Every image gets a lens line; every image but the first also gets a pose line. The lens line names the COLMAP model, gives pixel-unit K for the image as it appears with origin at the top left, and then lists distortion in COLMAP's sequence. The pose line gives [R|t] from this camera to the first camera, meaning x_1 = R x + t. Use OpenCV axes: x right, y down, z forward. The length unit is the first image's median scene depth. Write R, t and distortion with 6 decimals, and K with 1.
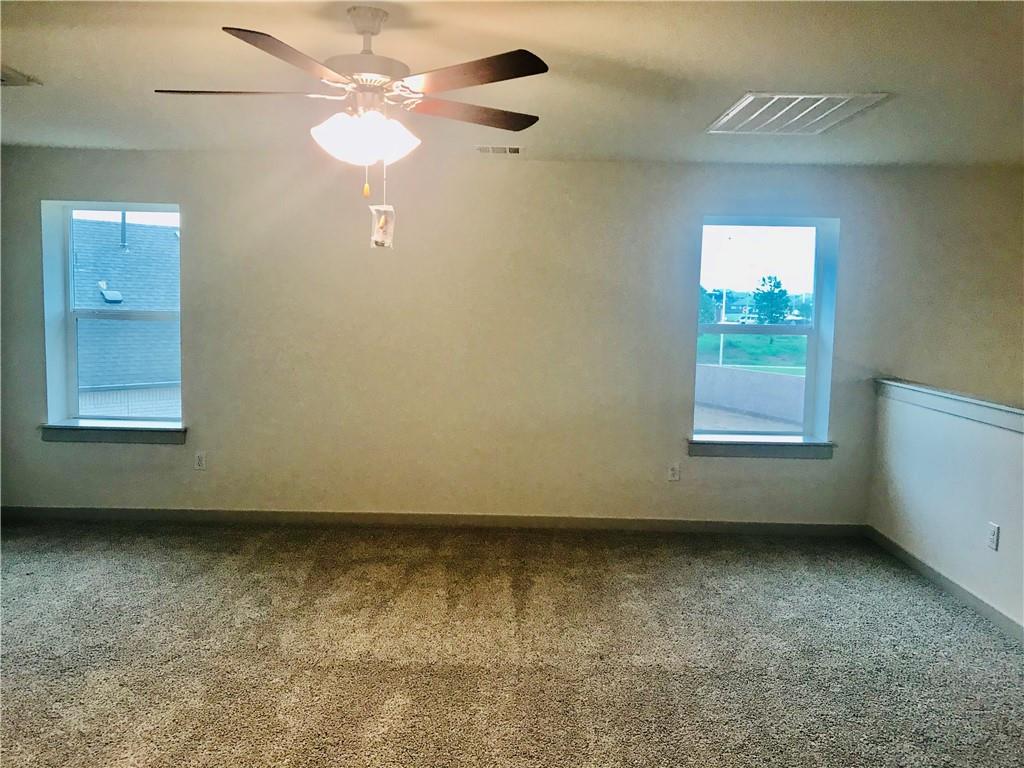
lens RADIAL K [[853.8, 0, 498.5], [0, 853.8, 382.7], [0, 0, 1]] dist [0.003352, 0.001078]
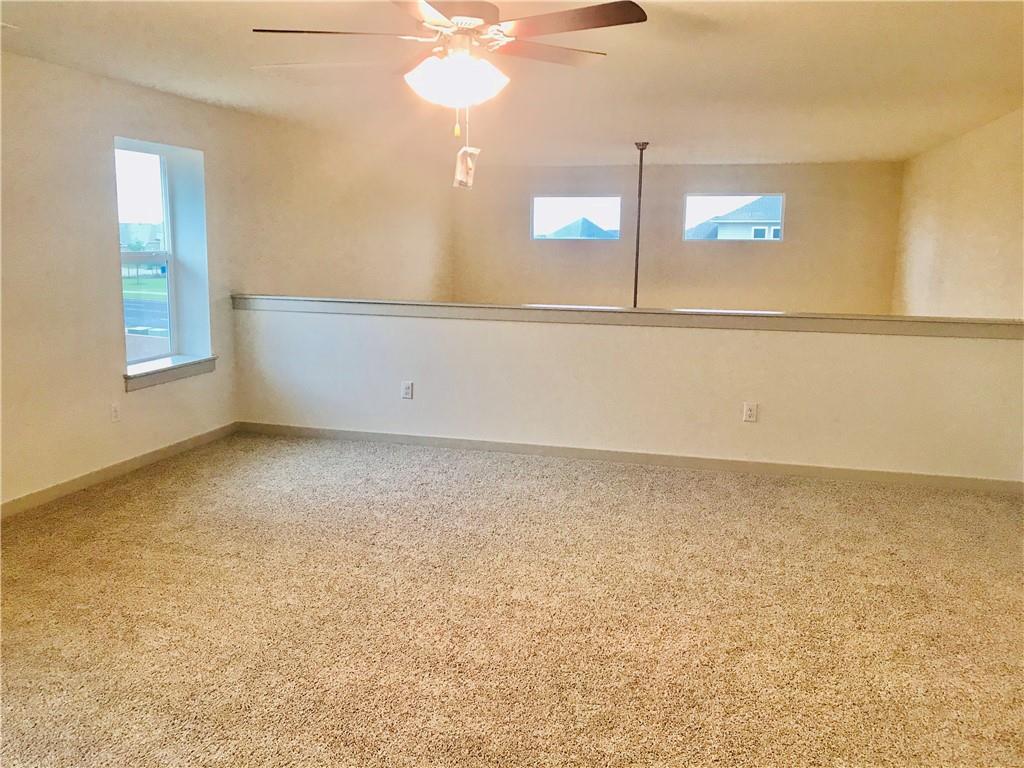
lens RADIAL K [[853.8, 0, 498.5], [0, 853.8, 382.7], [0, 0, 1]] dist [0.003352, 0.001078]
pose [[0.251293, -0.180501, 0.950932, -0.633413], [0.091207, 0.982502, 0.162392, -0.046999], [-0.963604, 0.045924, 0.263359, 0.369034]]
